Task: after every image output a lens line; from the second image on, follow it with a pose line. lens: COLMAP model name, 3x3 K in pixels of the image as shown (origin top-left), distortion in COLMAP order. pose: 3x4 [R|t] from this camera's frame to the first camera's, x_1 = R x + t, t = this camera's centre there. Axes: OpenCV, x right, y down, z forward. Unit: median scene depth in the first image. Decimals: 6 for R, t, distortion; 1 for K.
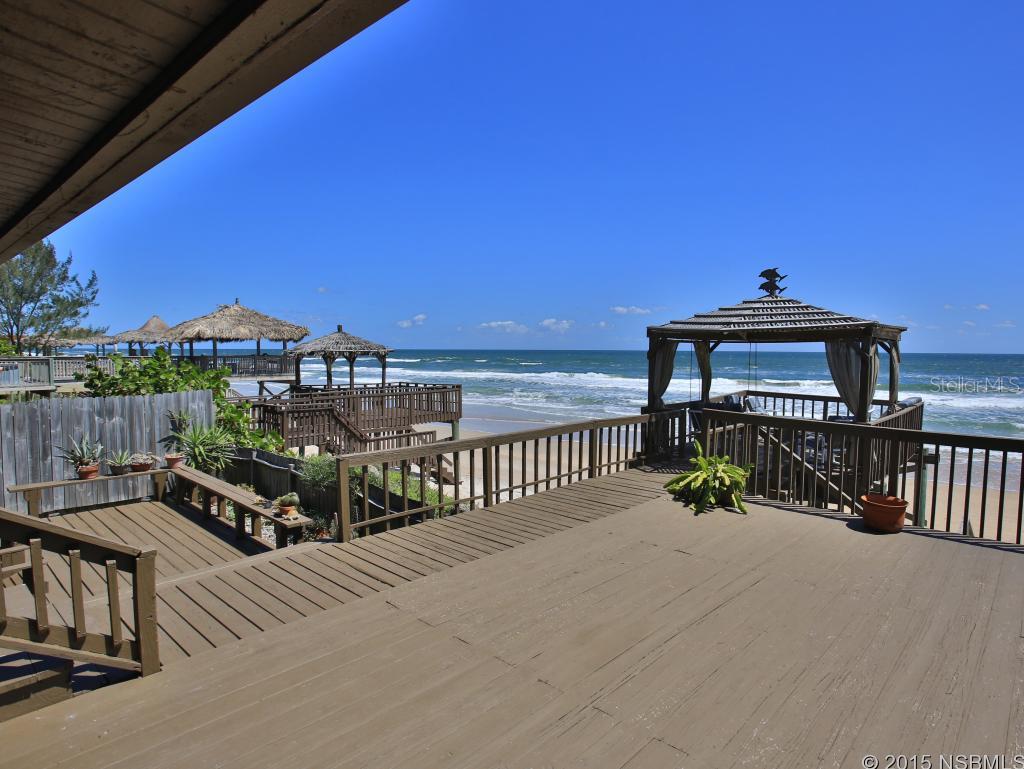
lens RADIAL K [[577.7, 0, 514.6], [0, 577.7, 387.6], [0, 0, 1]] dist [-0.002830, -0.000669]
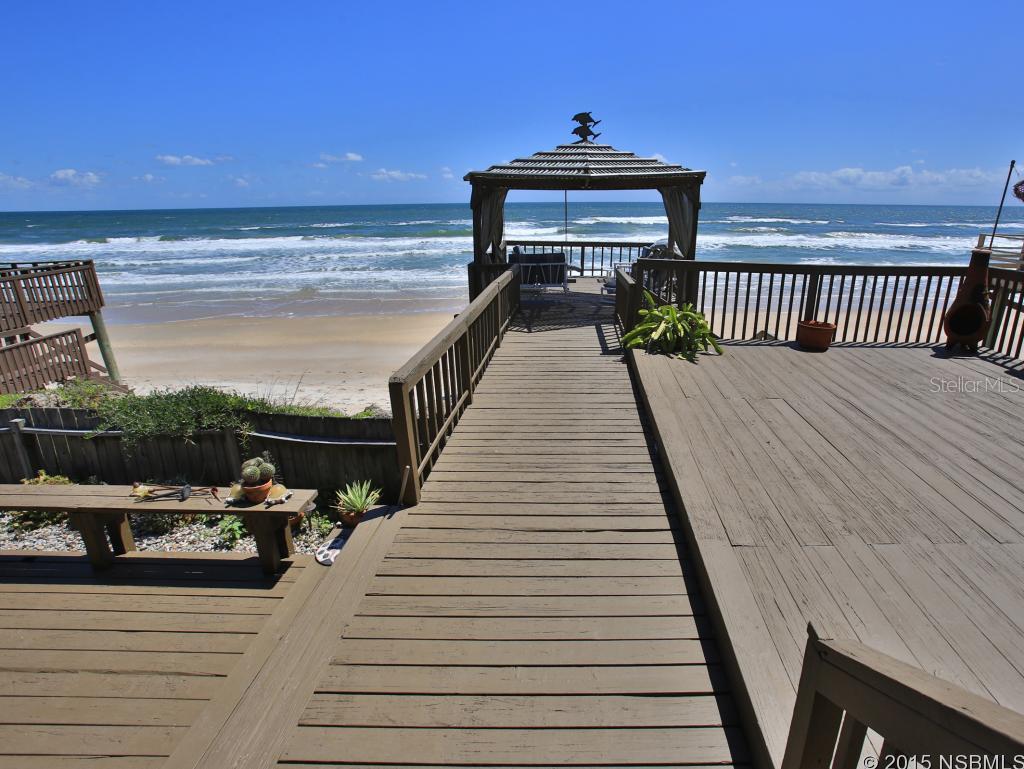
lens RADIAL K [[554.4, 0, 516.4], [0, 554.4, 388.3], [0, 0, 1]] dist [-0.008666, 0.000941]
pose [[0.763936, -0.220905, 0.606302, -0.330752], [0.061442, 0.960210, 0.272435, -0.015135], [-0.642360, -0.170870, 0.747112, 0.278186]]
